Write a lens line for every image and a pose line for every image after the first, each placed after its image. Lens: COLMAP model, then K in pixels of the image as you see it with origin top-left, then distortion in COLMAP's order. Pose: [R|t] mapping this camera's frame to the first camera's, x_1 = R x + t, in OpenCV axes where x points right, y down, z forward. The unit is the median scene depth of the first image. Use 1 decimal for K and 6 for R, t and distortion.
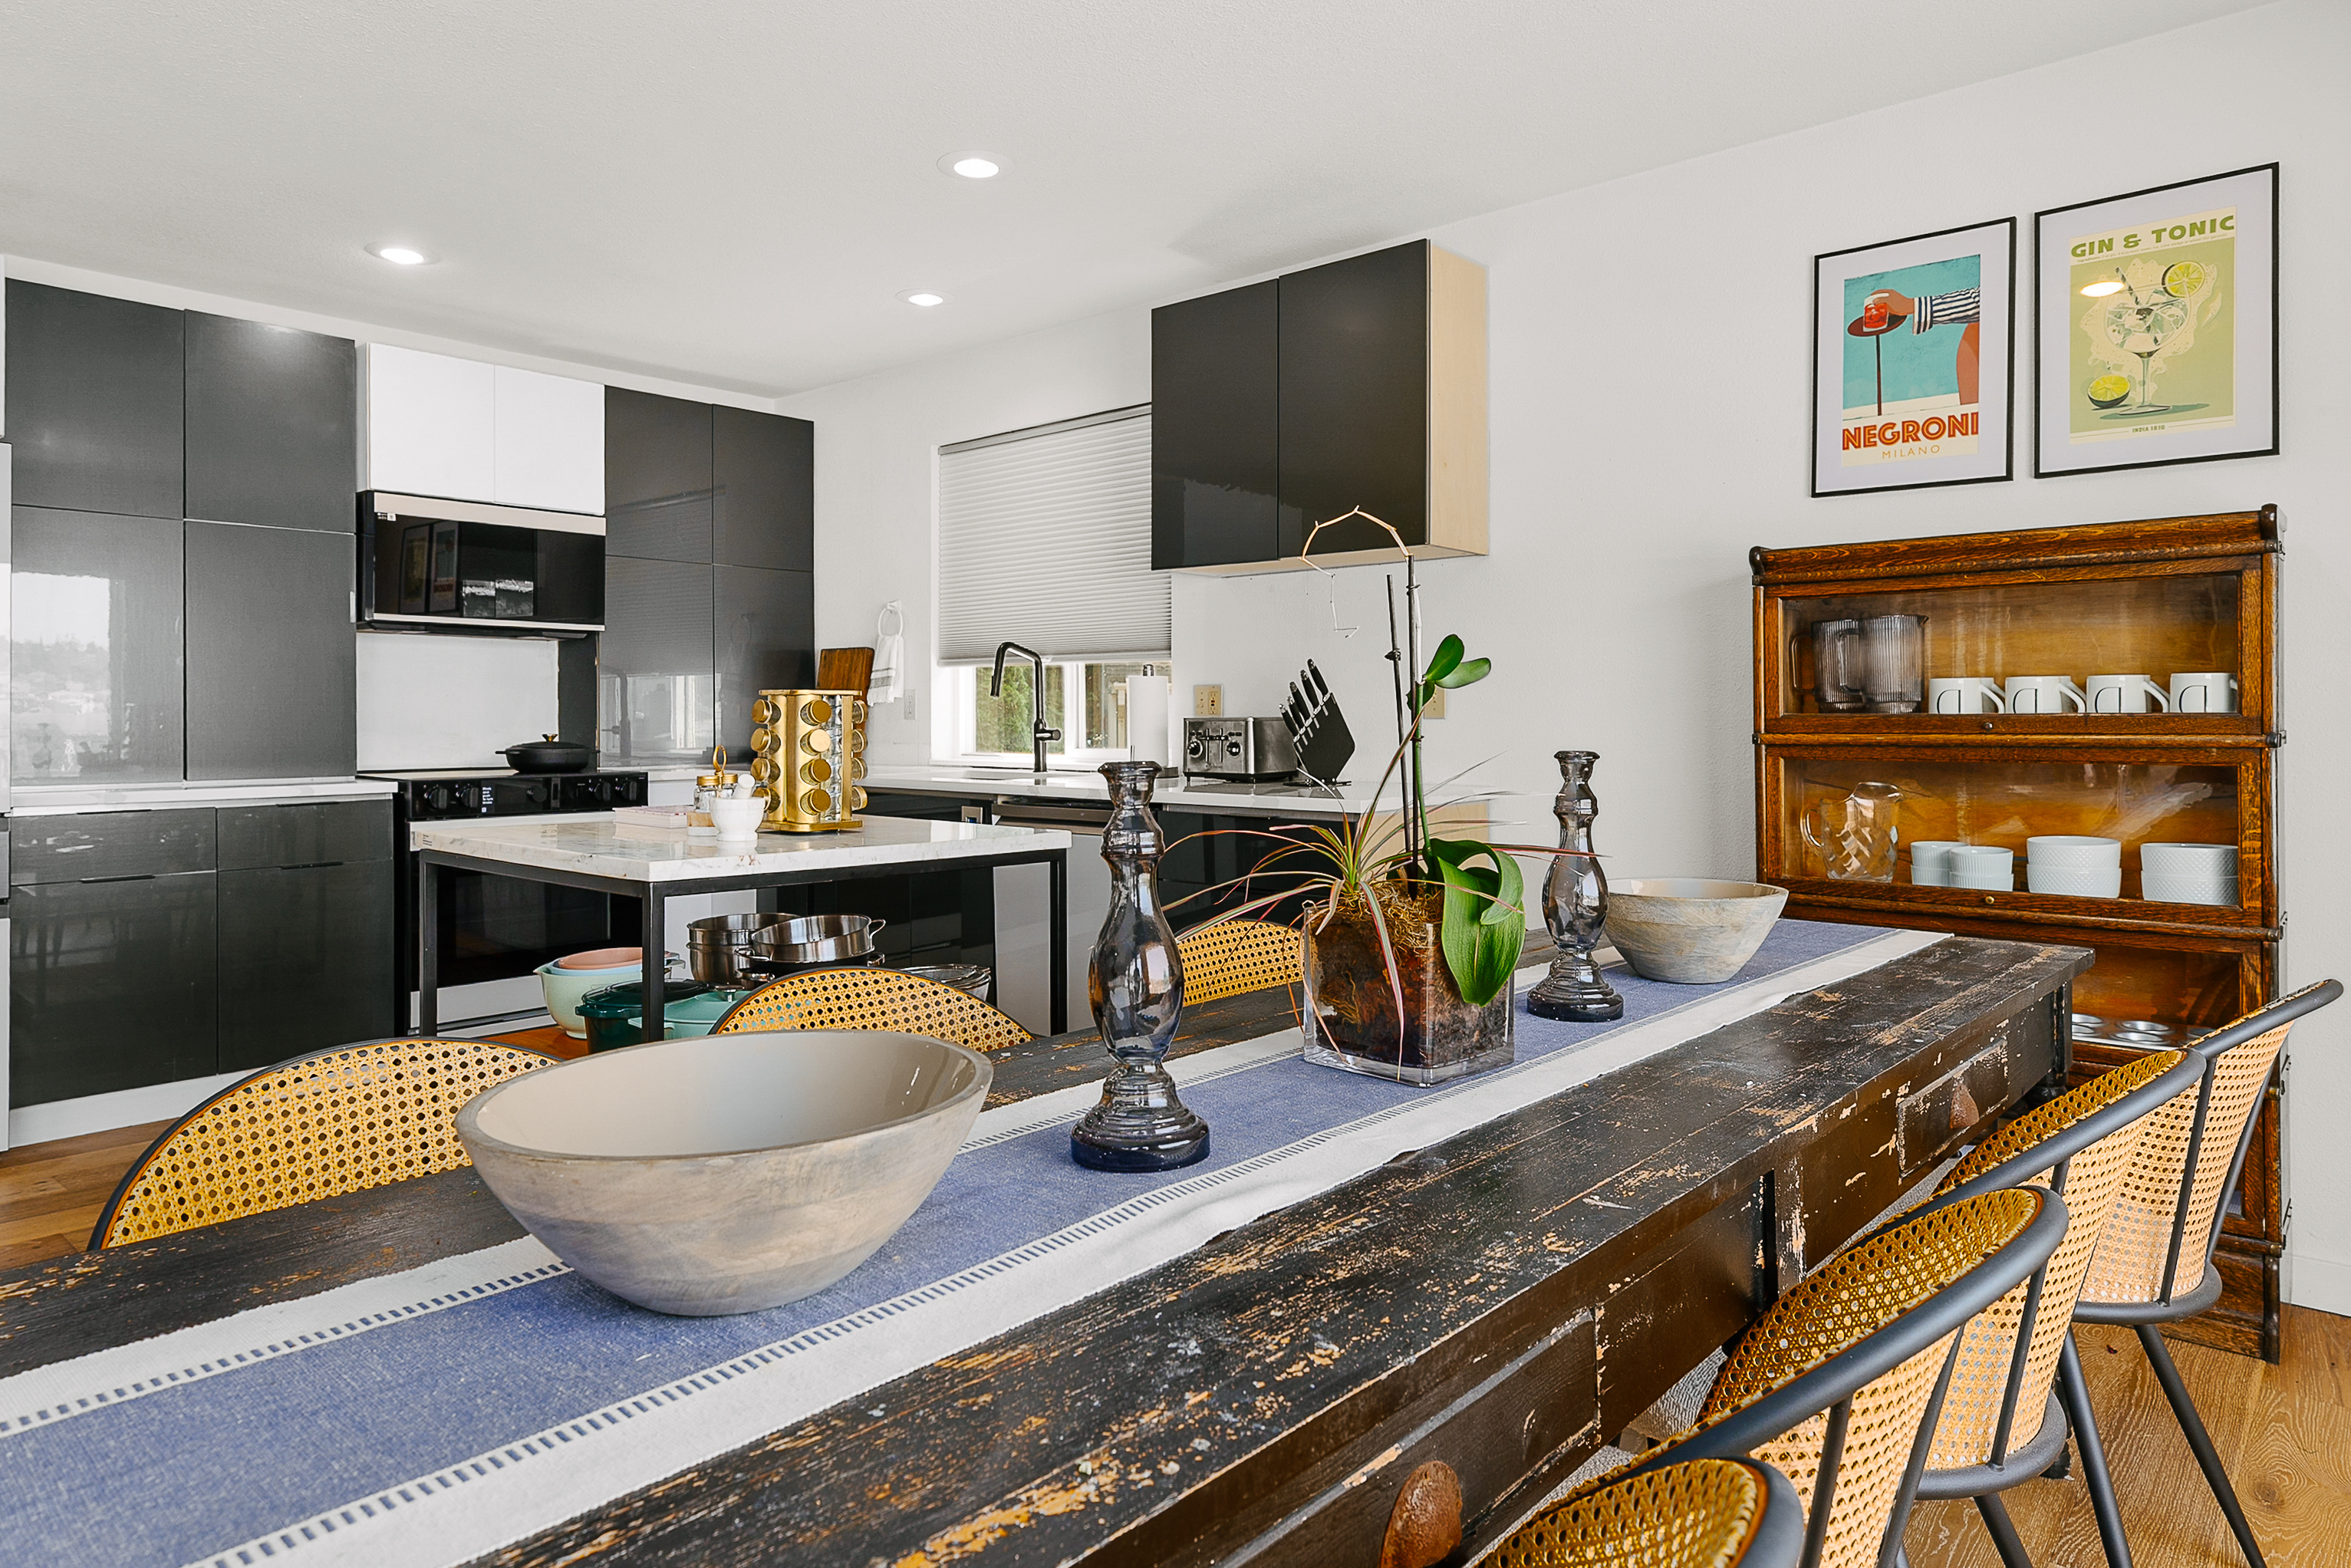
lens RADIAL K [[1507.7, 0, 1189.9], [0, 1507.7, 724.7], [0, 0, 1]] dist [0.005740, -0.001136]
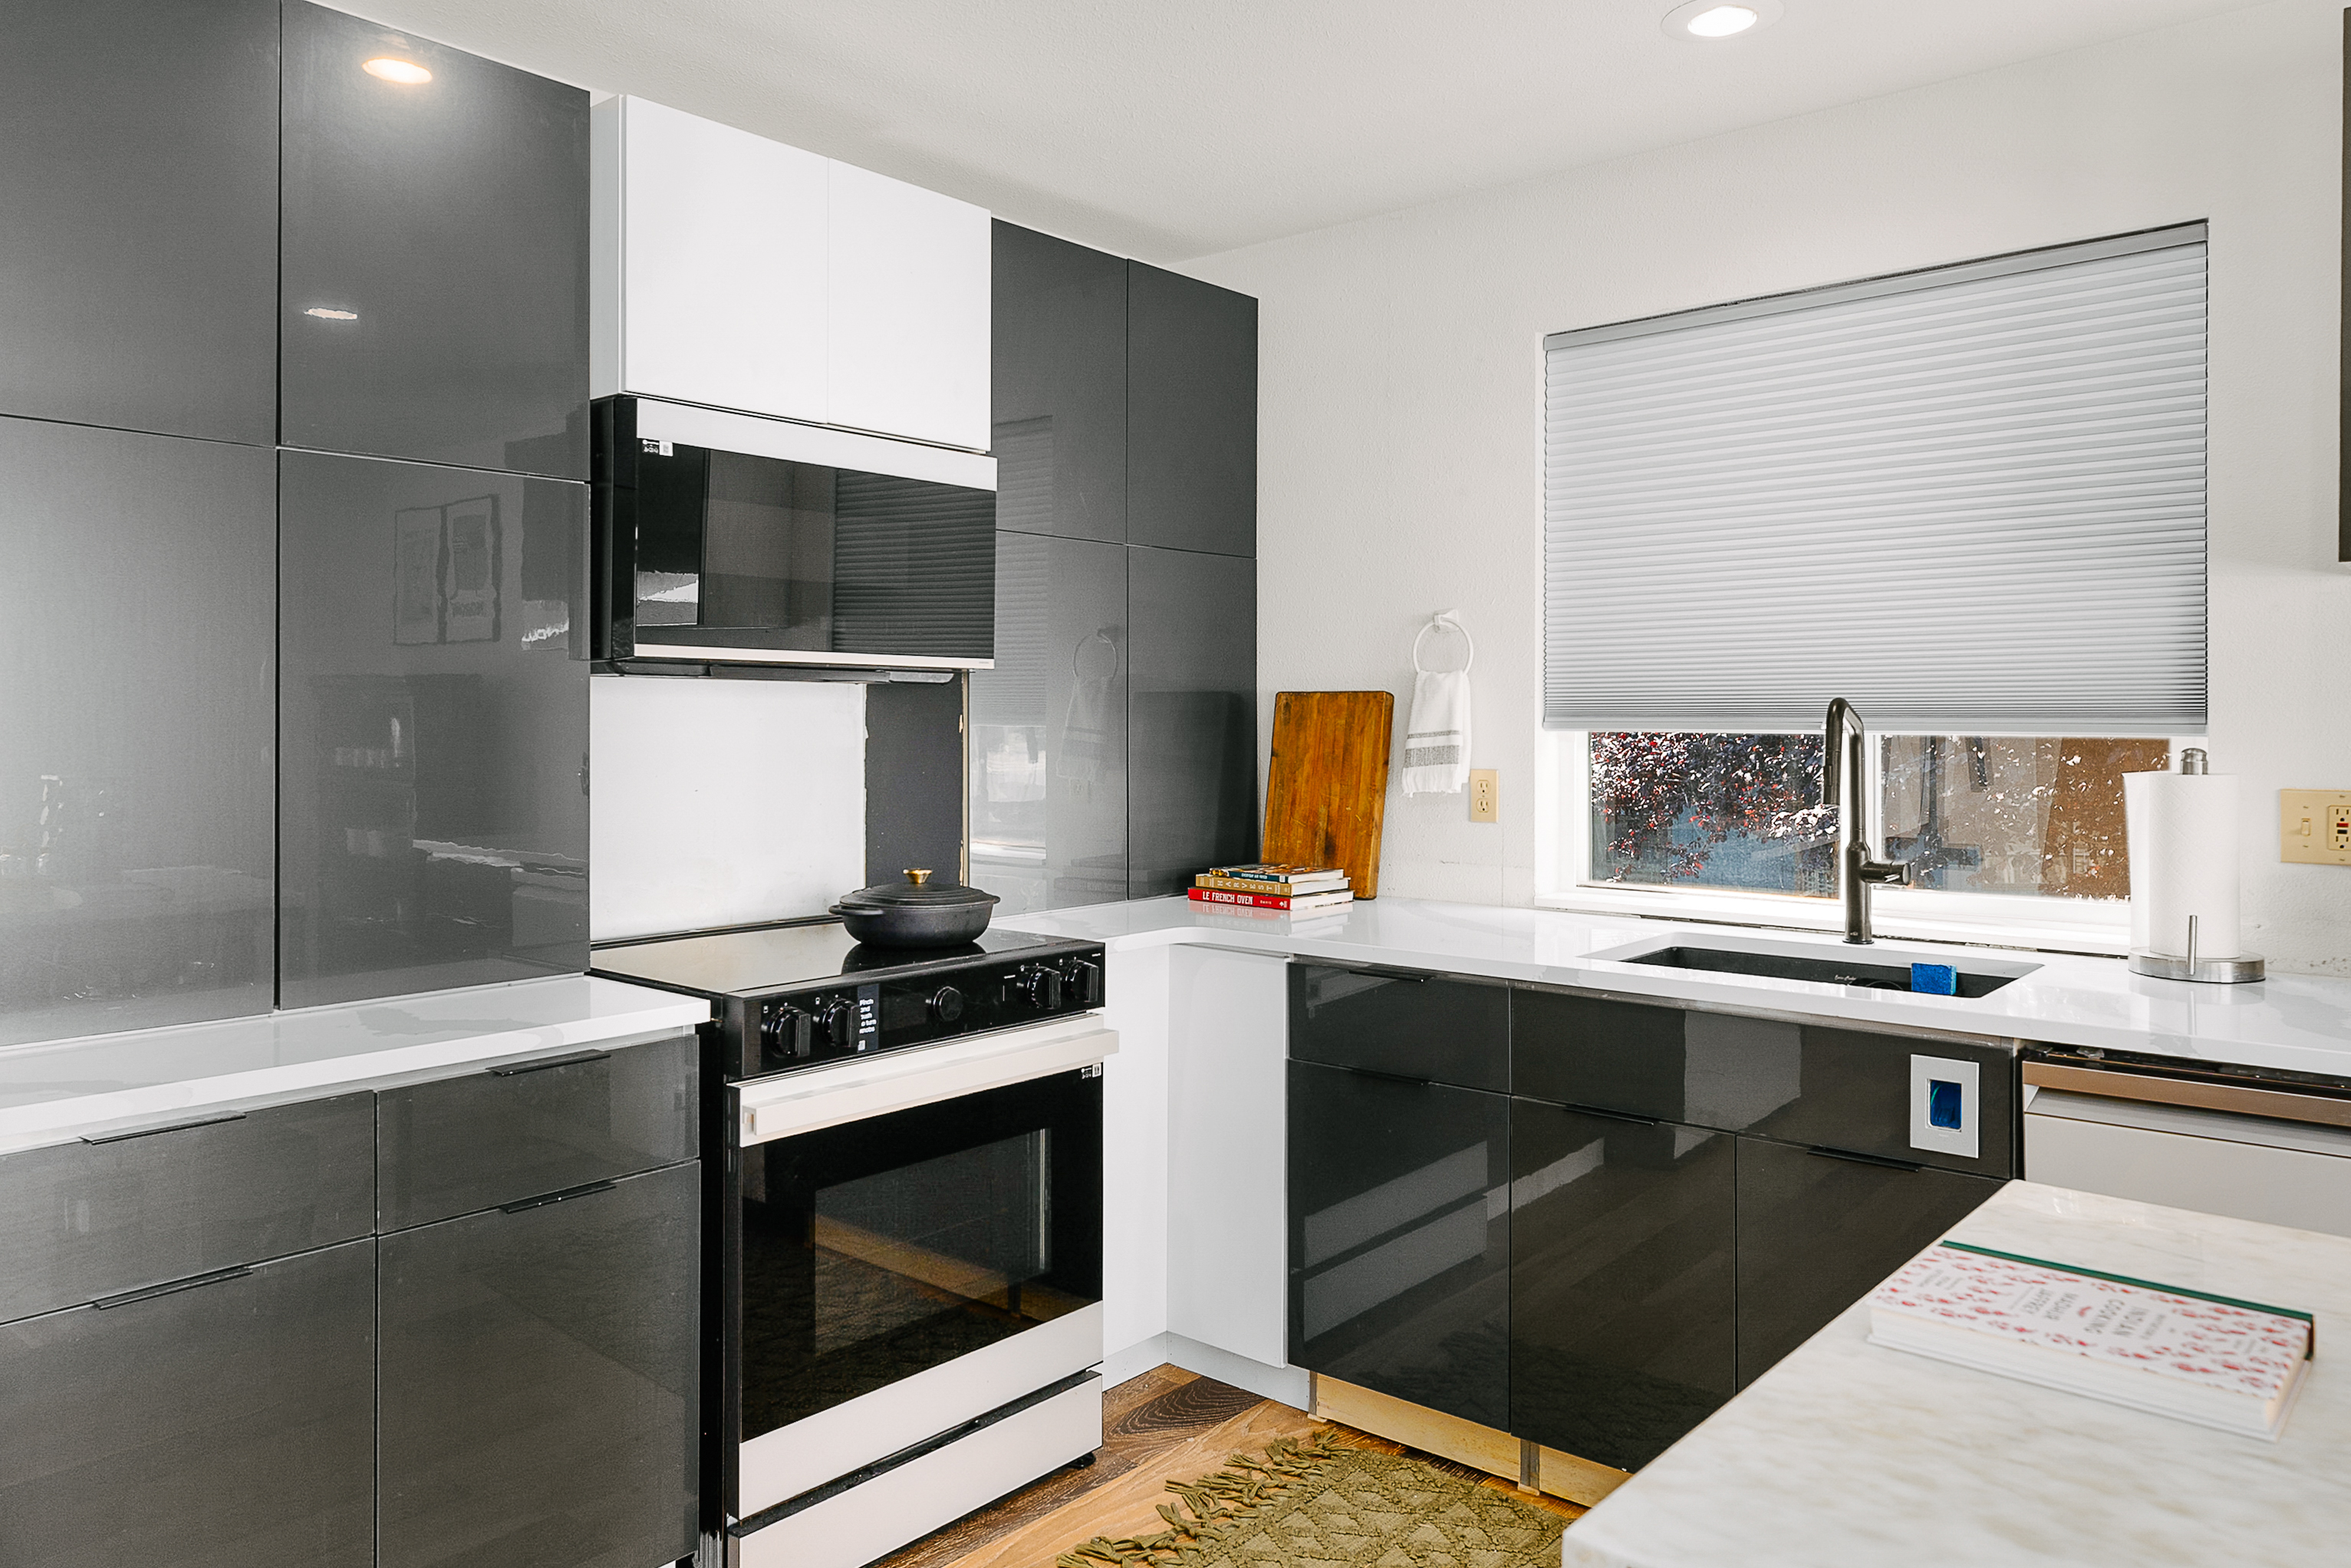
lens RADIAL K [[1725.7, 0, 1183.6], [0, 1725.7, 720.1], [0, 0, 1]] dist [0.012554, 0.001622]
pose [[0.999924, 0.001956, 0.012144, -0.517910], [-0.001914, 0.999992, -0.003476, -0.066332], [-0.012151, 0.003453, 0.999920, 0.610599]]
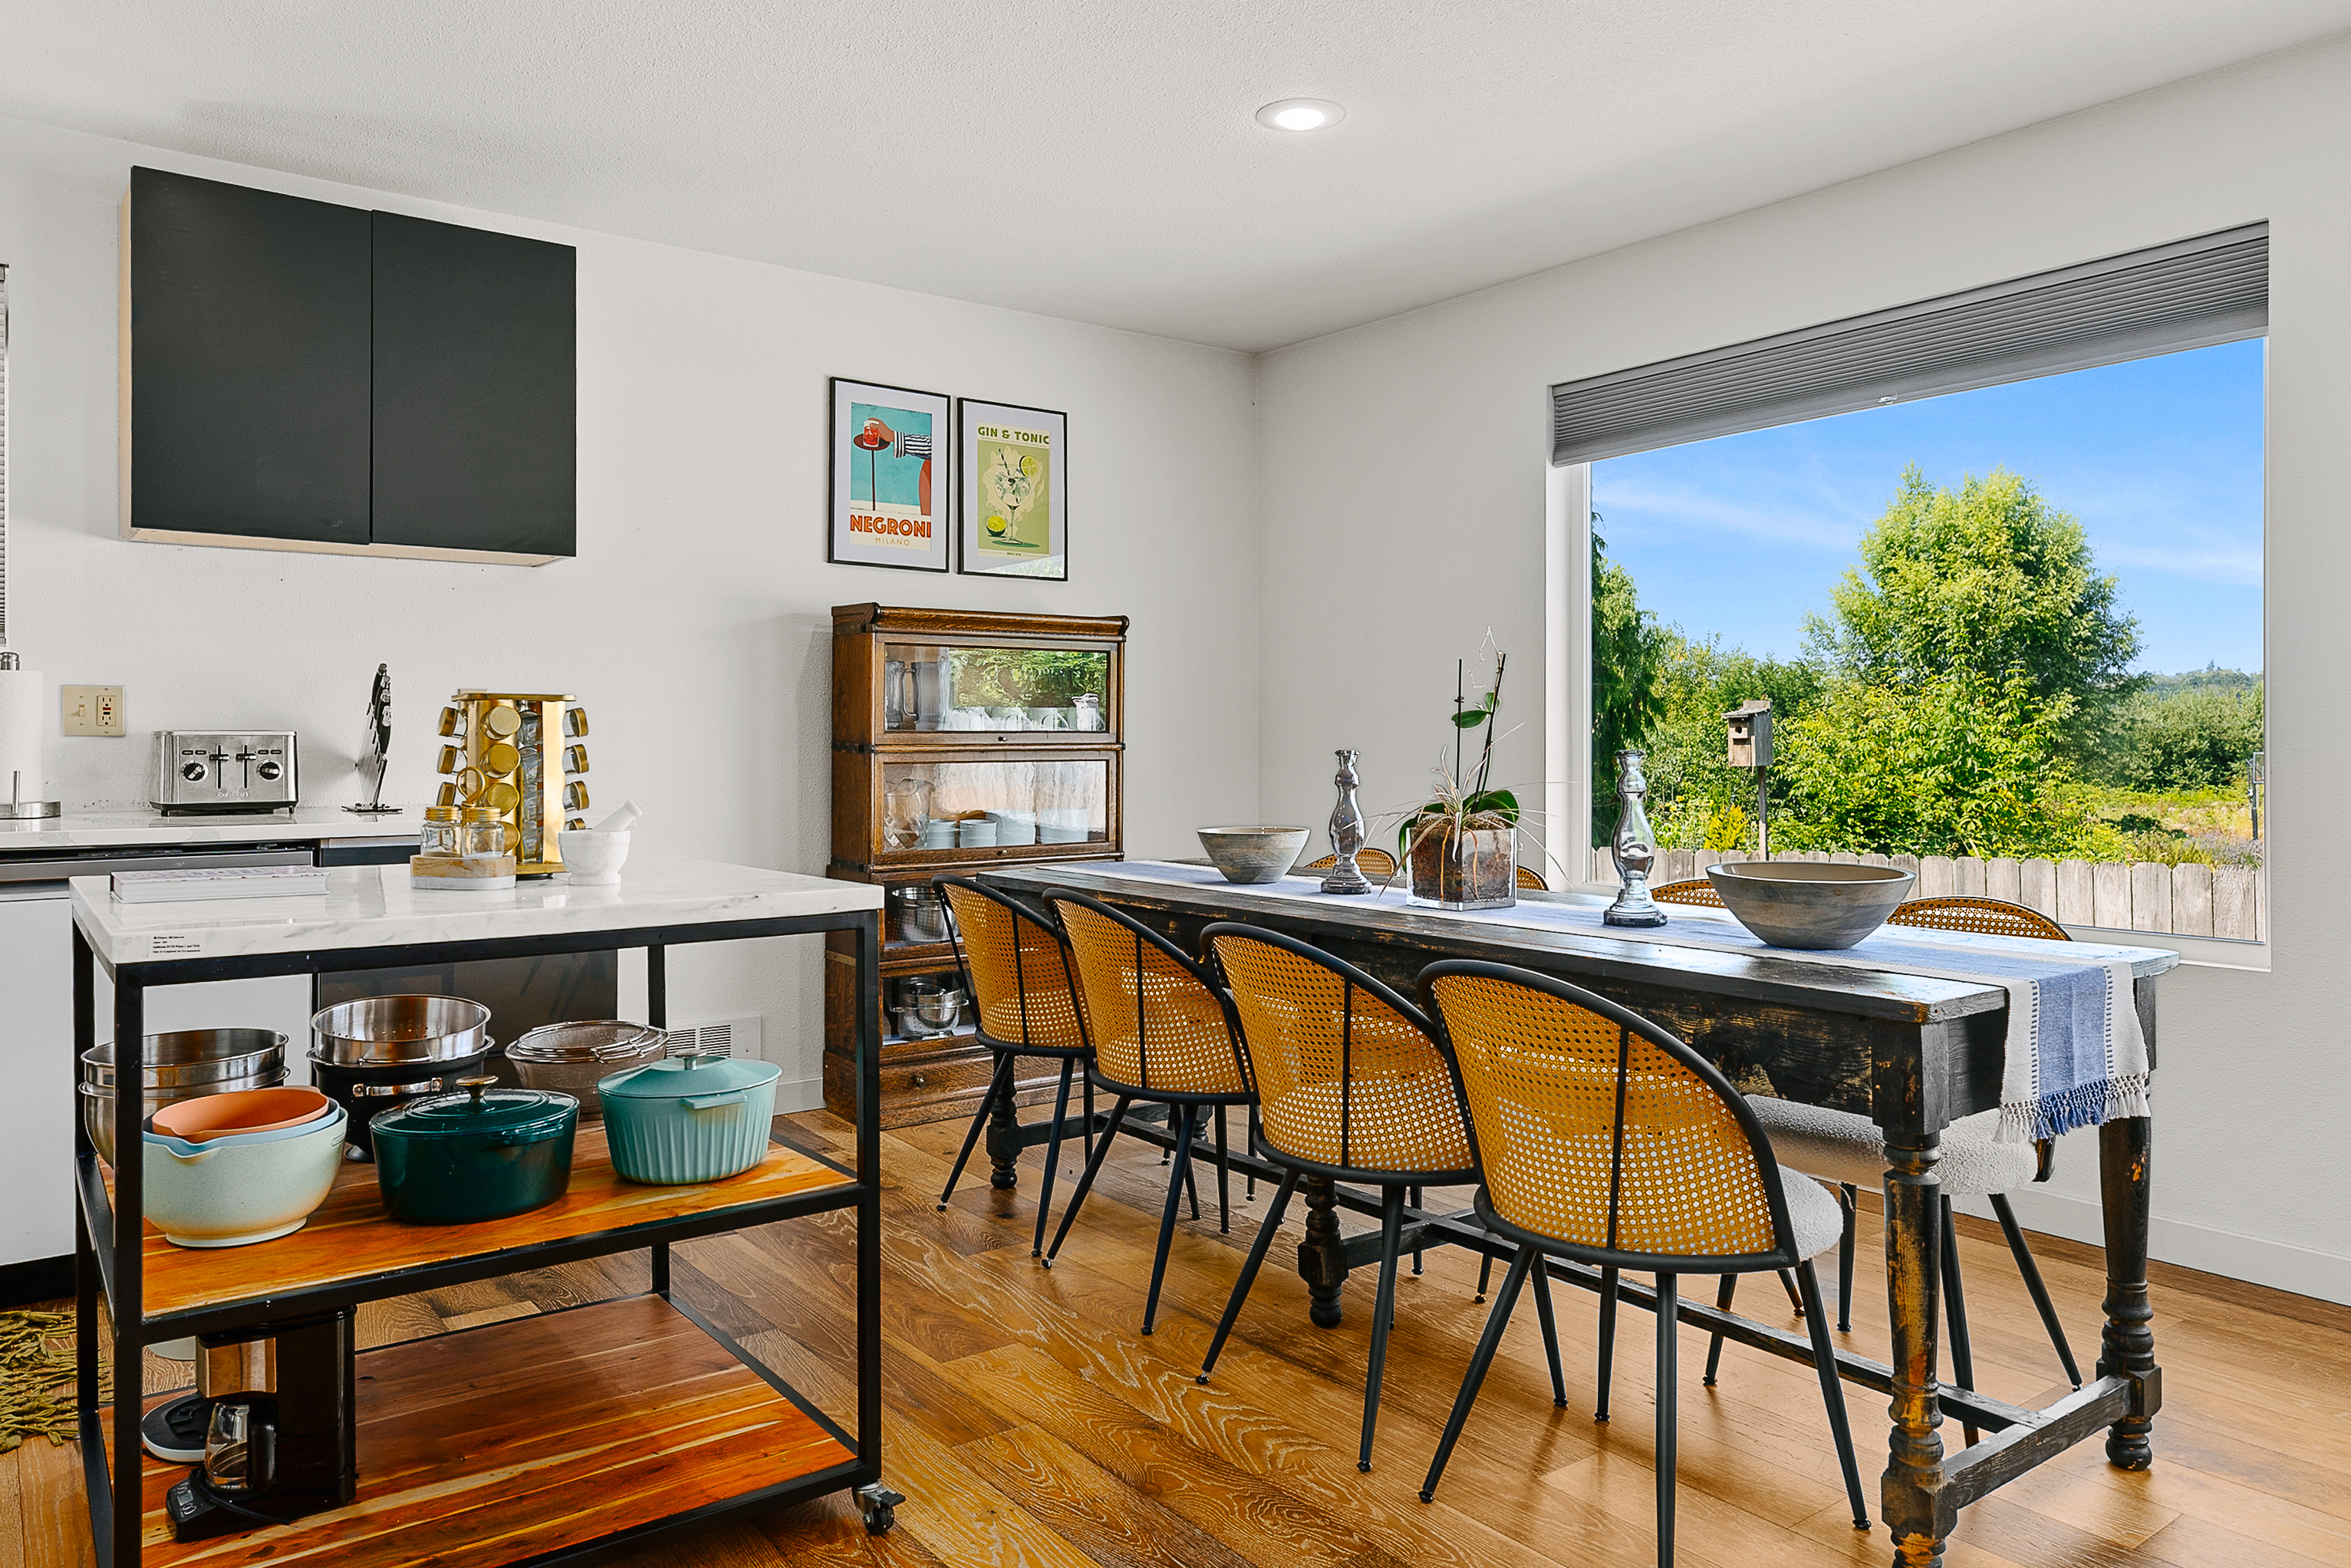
lens RADIAL K [[1718.8, 0, 1175.3], [0, 1718.8, 726.1], [0, 0, 1]] dist [0.007323, -0.001397]
pose [[0.137280, 0.002795, 0.990528, -1.028767], [0.001014, 0.999995, -0.002963, -0.005388], [-0.990532, 0.001411, 0.137276, 0.512655]]
